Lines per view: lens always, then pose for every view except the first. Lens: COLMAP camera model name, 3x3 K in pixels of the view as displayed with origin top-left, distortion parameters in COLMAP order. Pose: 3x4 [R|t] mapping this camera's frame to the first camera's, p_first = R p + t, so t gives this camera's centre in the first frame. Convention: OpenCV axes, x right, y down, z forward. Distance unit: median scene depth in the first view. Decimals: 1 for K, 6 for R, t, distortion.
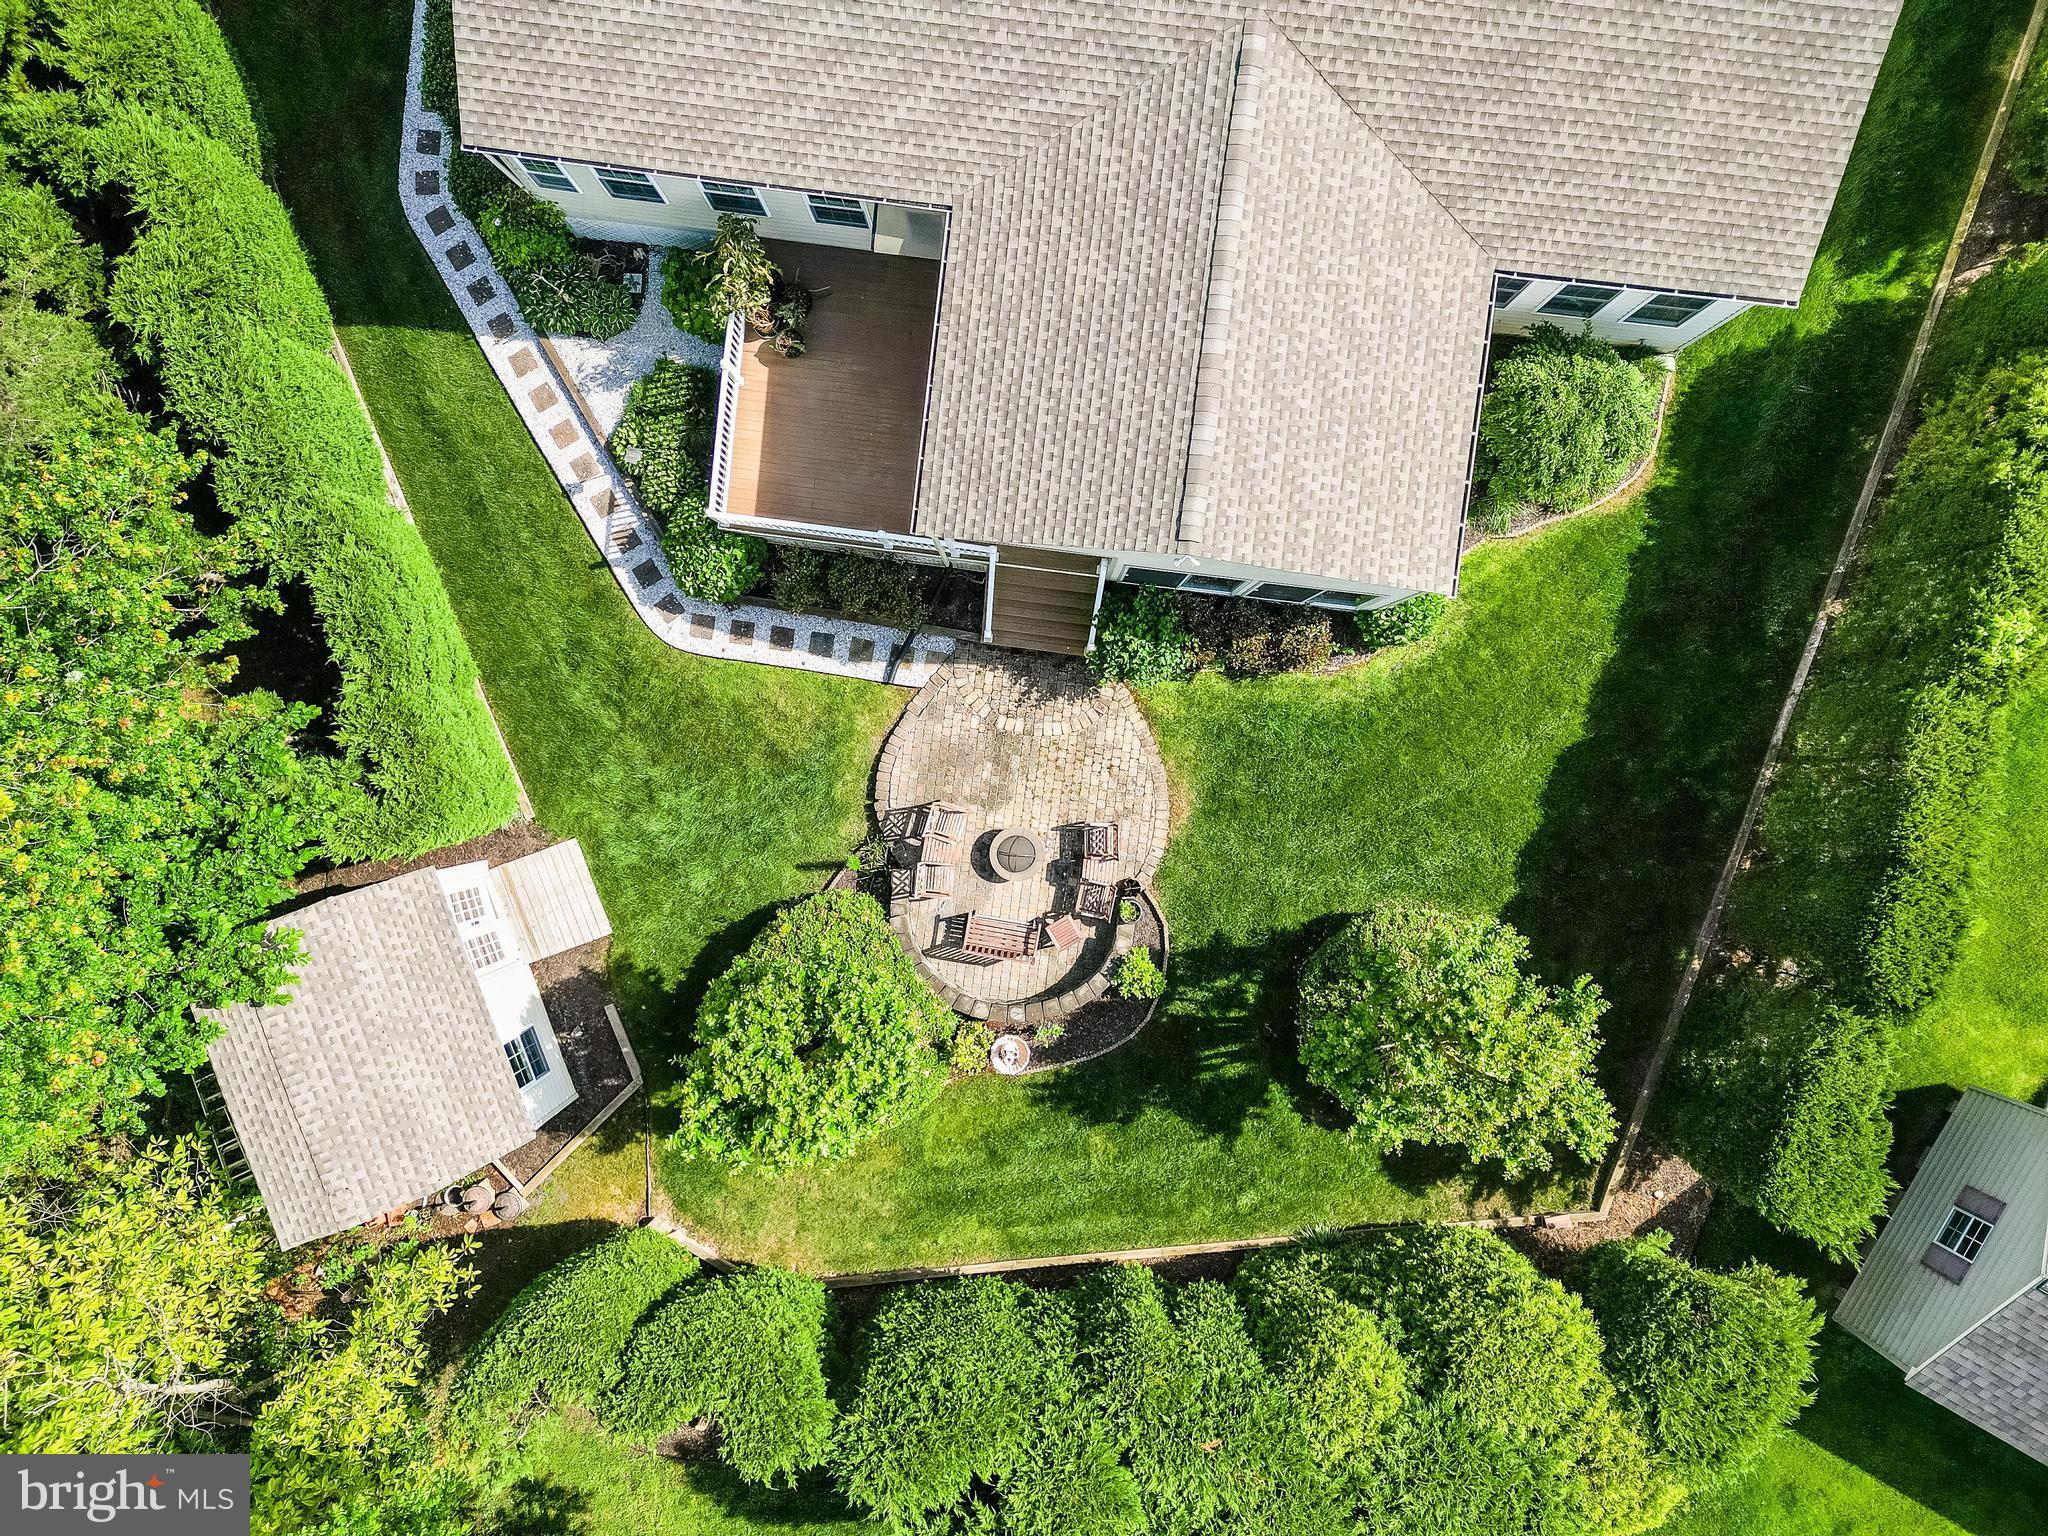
lens RADIAL K [[1442.5, 0, 1013.7], [0, 1442.5, 764.6], [0, 0, 1]] dist [0.010073, -0.005596]
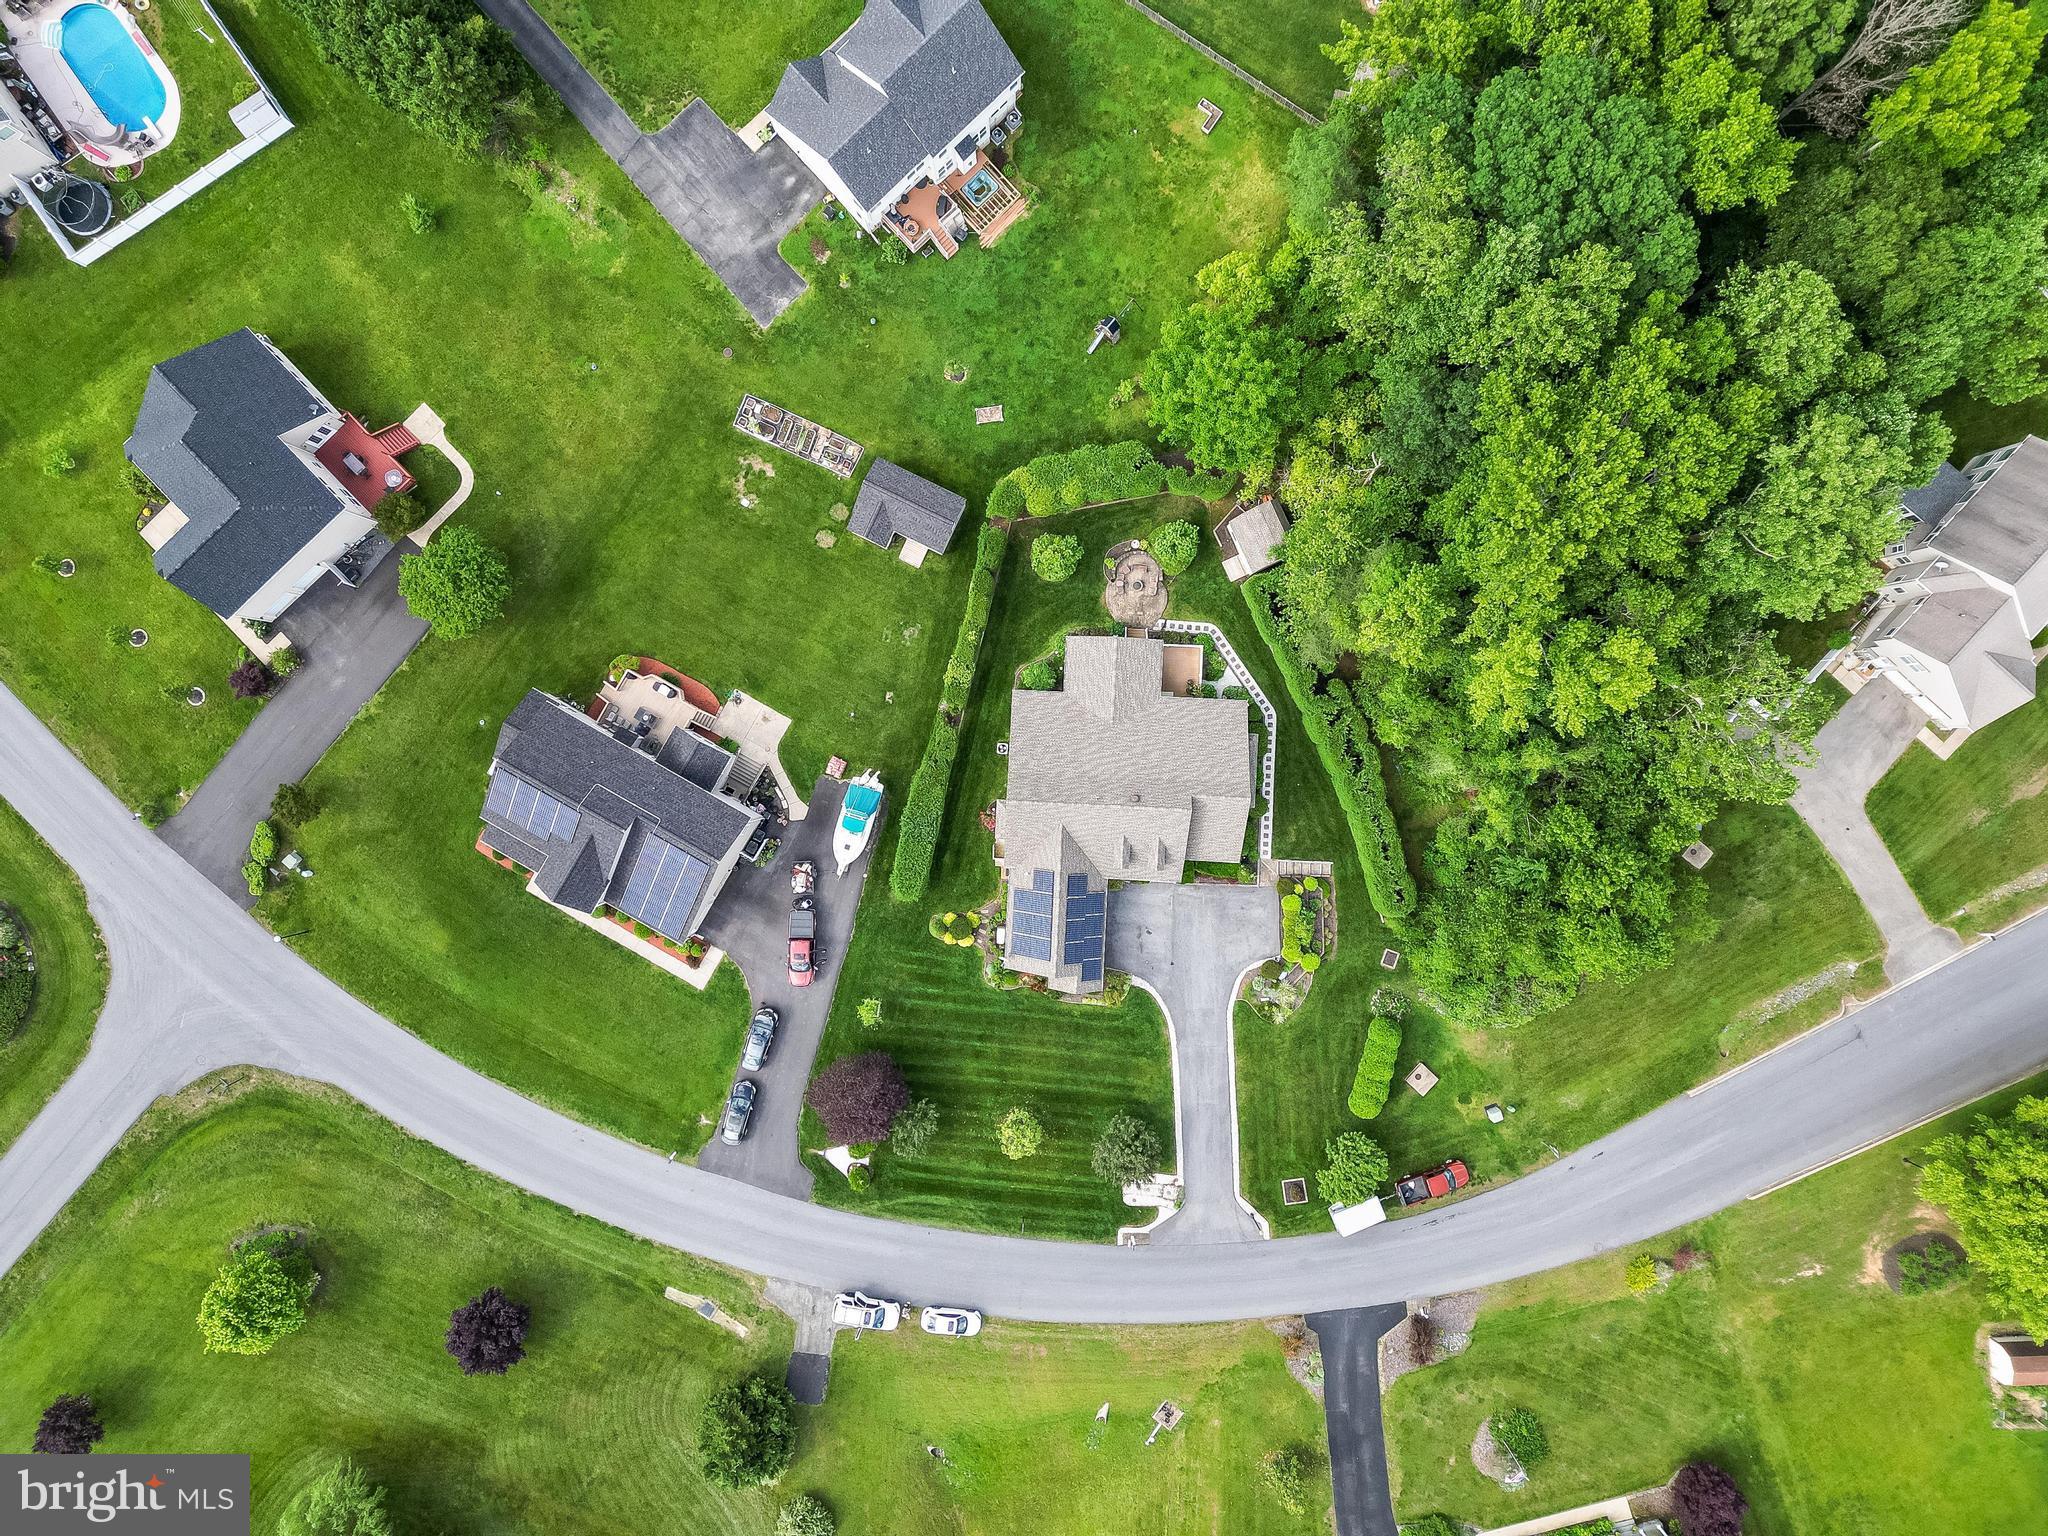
lens RADIAL K [[1442.5, 0, 1013.7], [0, 1442.5, 764.6], [0, 0, 1]] dist [0.010073, -0.005596]
pose [[-0.995921, 0.076151, 0.048402, 0.241223], [-0.079577, -0.994130, -0.073304, -0.155242], [0.042536, -0.076857, 0.996134, -4.169148]]
